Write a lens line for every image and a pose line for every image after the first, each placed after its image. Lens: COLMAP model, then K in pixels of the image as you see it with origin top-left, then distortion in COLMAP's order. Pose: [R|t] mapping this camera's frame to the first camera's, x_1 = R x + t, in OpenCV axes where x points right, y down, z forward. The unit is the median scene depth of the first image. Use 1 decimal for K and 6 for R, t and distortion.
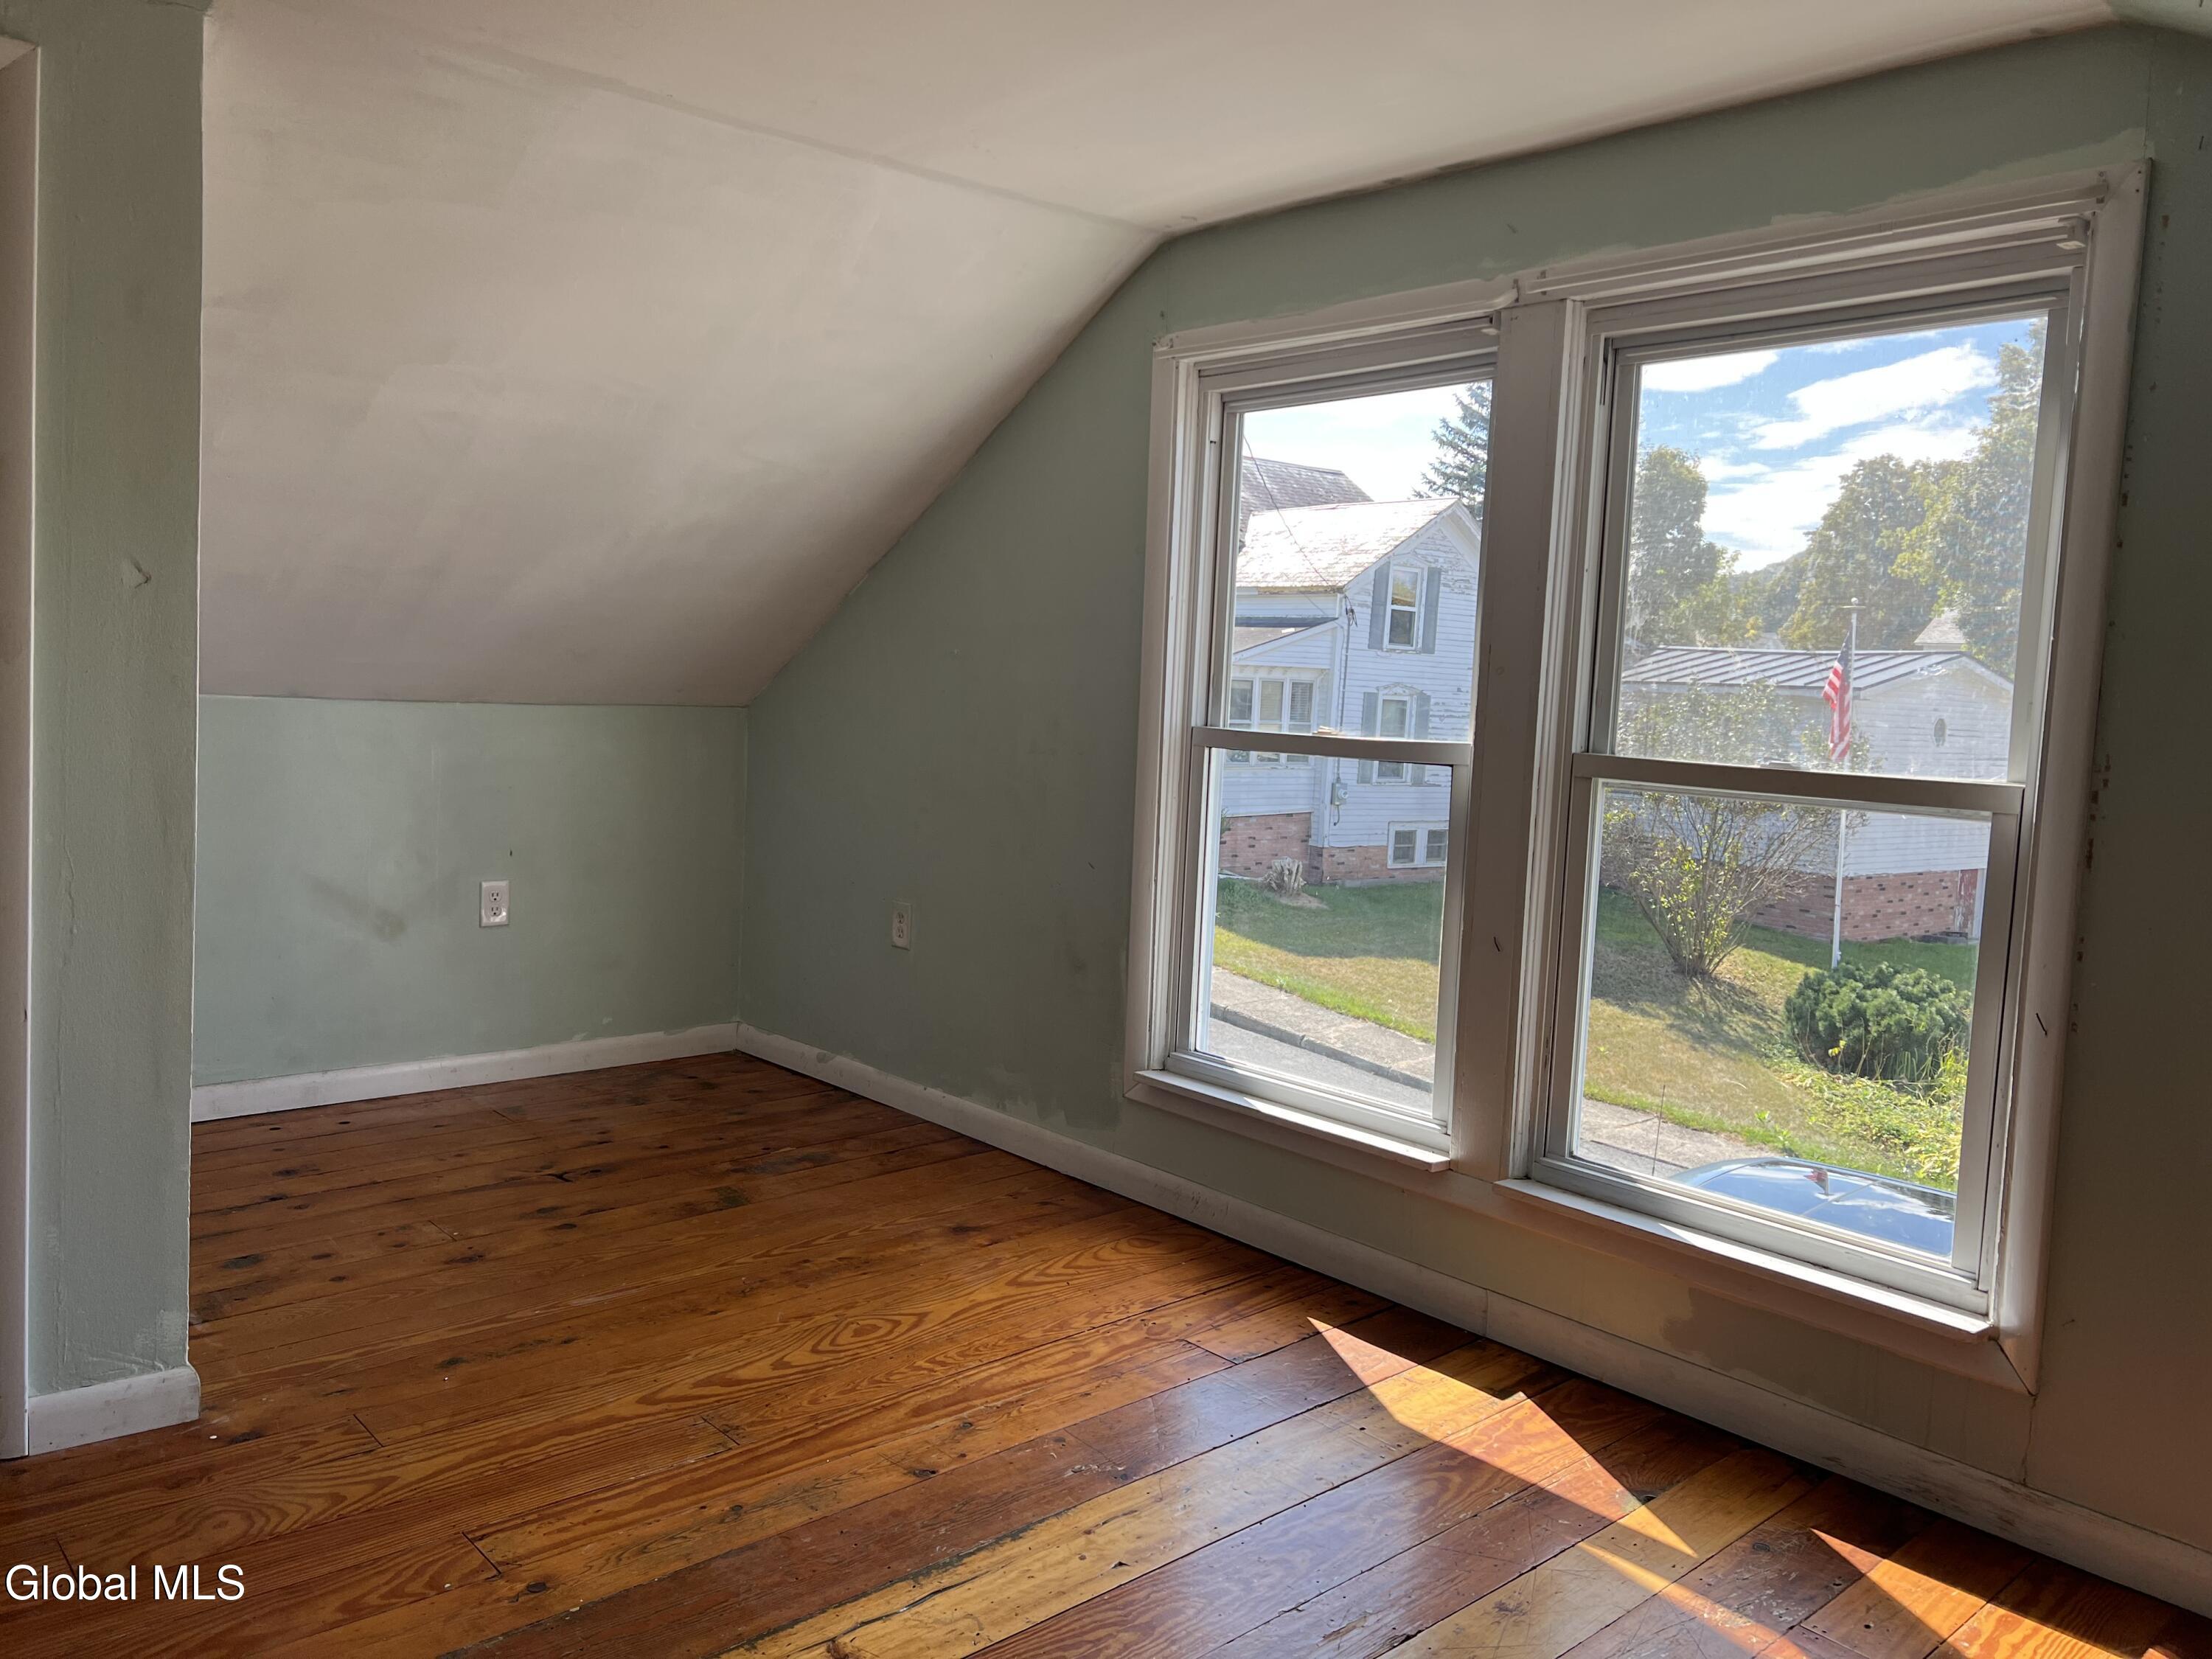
lens RADIAL K [[1667.1, 0, 1106.6], [0, 1667.1, 818.4], [0, 0, 1]] dist [0.054878, -0.060473]
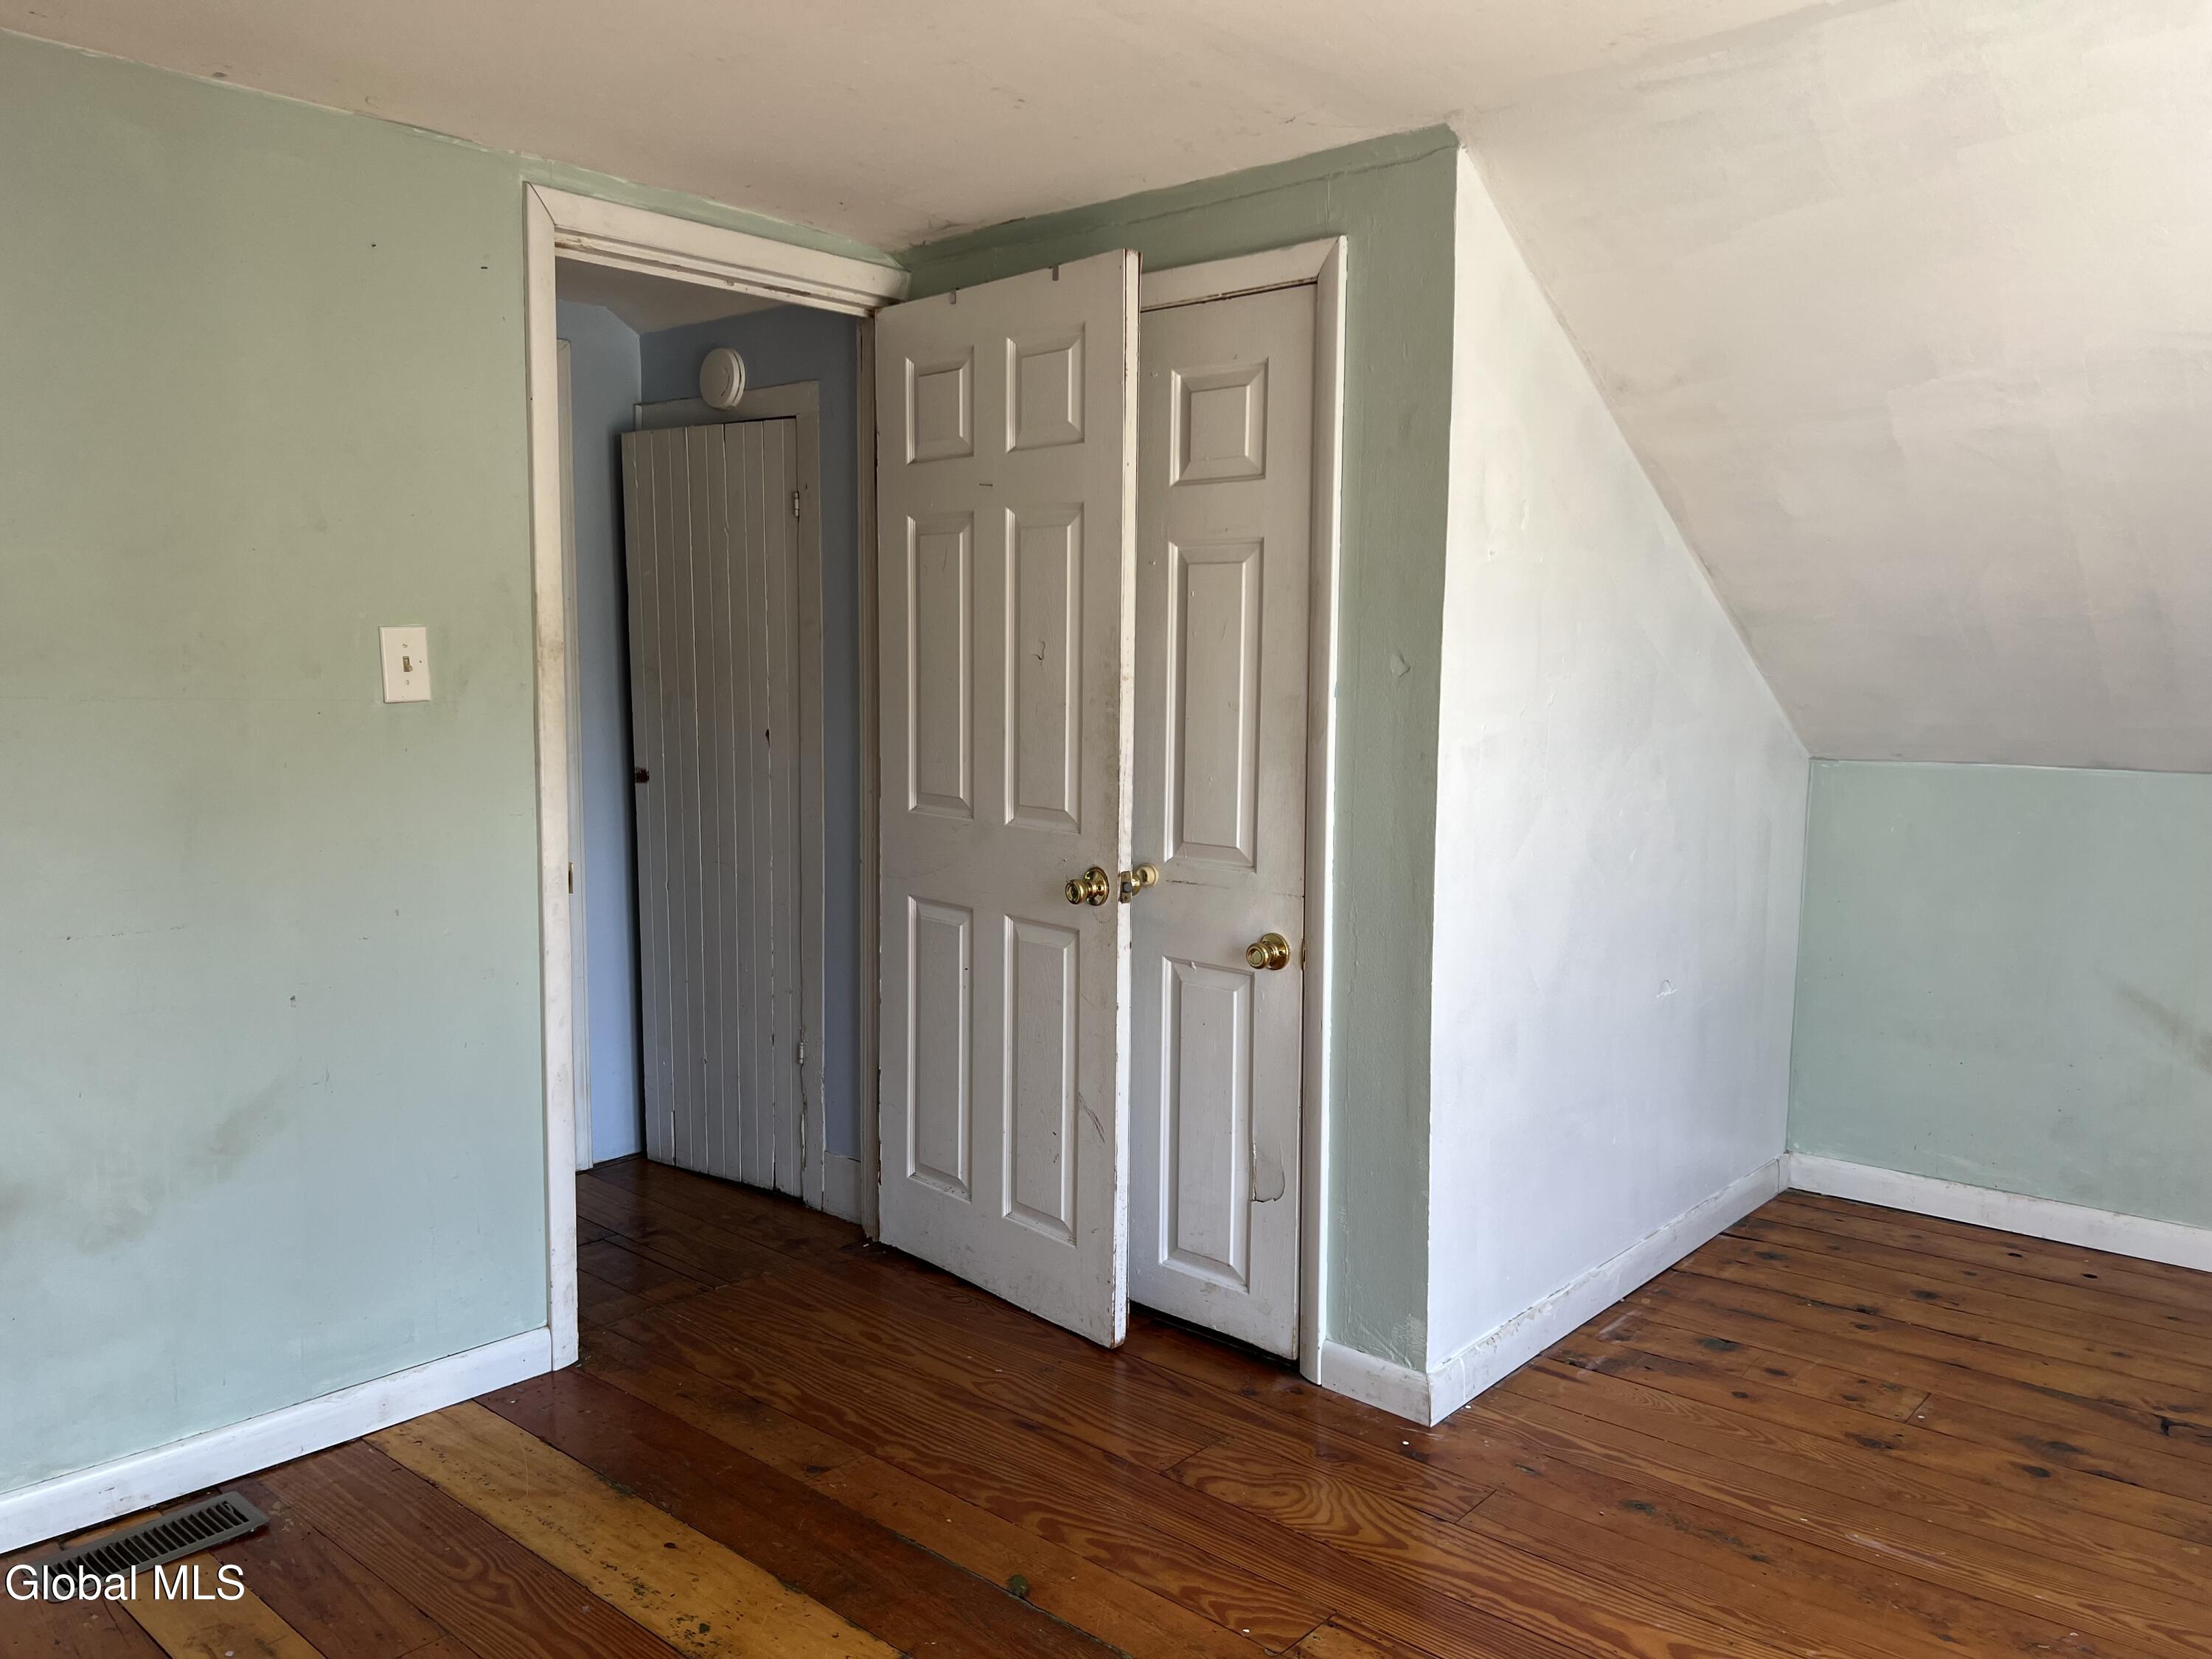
lens RADIAL K [[1667.1, 0, 1093.9], [0, 1667.1, 819.4], [0, 0, 1]] dist [0.054878, -0.060473]
pose [[0.099035, 0.044847, -0.994073, 0.442419], [-0.075175, 0.996466, 0.037465, -0.054533], [0.992240, 0.071019, 0.102056, 0.557299]]
